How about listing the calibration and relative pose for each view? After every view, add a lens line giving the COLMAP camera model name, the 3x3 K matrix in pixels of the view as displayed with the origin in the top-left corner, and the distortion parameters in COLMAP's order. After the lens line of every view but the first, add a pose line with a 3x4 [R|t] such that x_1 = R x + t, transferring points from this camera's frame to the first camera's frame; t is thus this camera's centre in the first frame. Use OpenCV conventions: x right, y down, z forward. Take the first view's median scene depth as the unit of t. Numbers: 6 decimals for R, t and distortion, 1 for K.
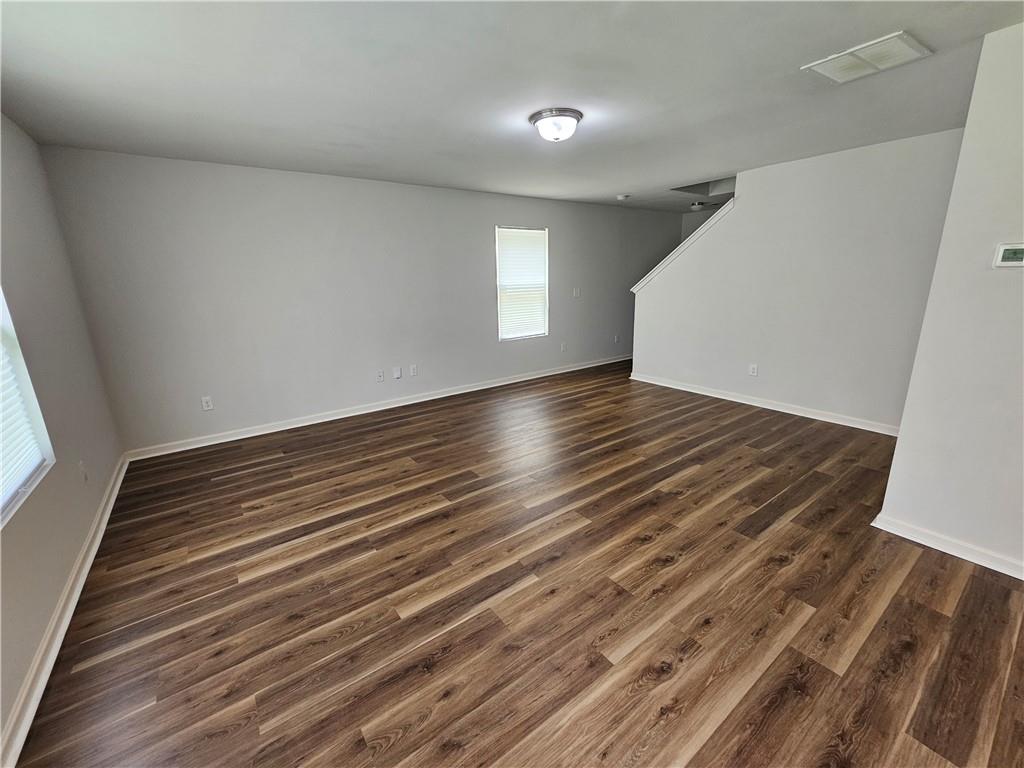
lens RADIAL K [[422.3, 0, 512.2], [0, 422.3, 383.2], [0, 0, 1]] dist [0.000285, 0.000209]
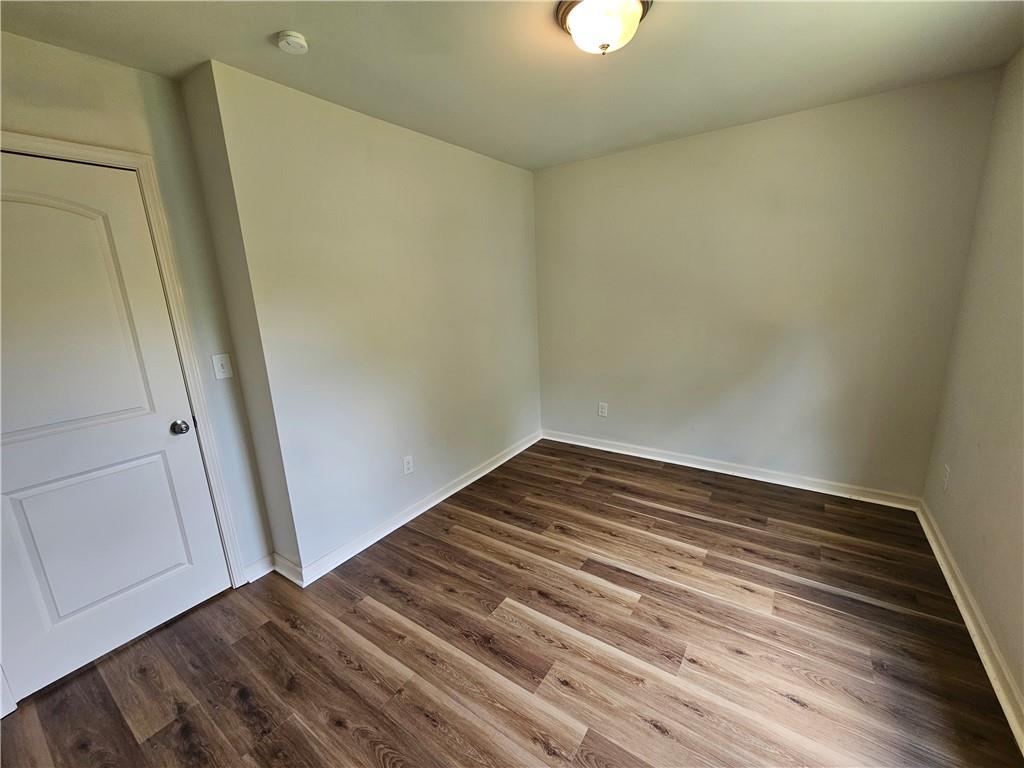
lens RADIAL K [[422.3, 0, 511.0], [0, 422.3, 386.3], [0, 0, 1]] dist [0.000285, 0.000209]
pose [[-0.324994, -0.182479, 0.927944, -0.193162], [0.281022, 0.918253, 0.278995, -0.154224], [-0.902998, 0.351444, -0.247146, 0.566903]]
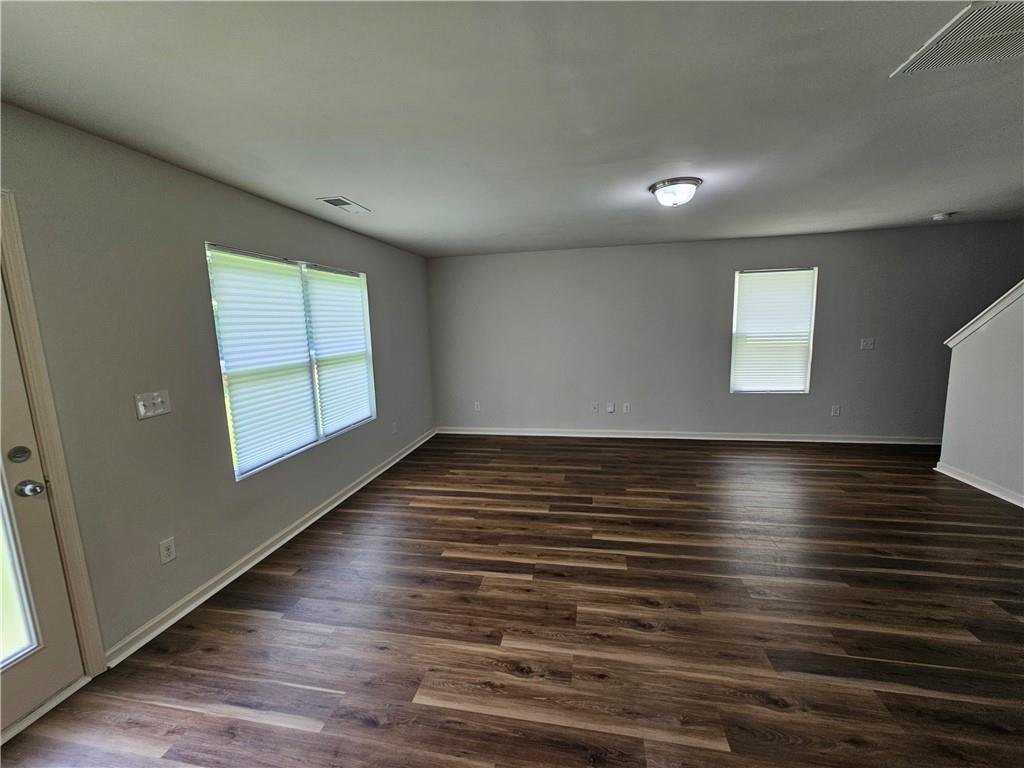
lens RADIAL K [[422.3, 0, 512.8], [0, 422.3, 383.5], [0, 0, 1]] dist [0.000285, 0.000209]
pose [[0.679769, 0.107305, -0.725535, 0.672928], [-0.170206, 0.985313, -0.013745, -0.051792], [0.713403, 0.132834, 0.688048, 0.041404]]
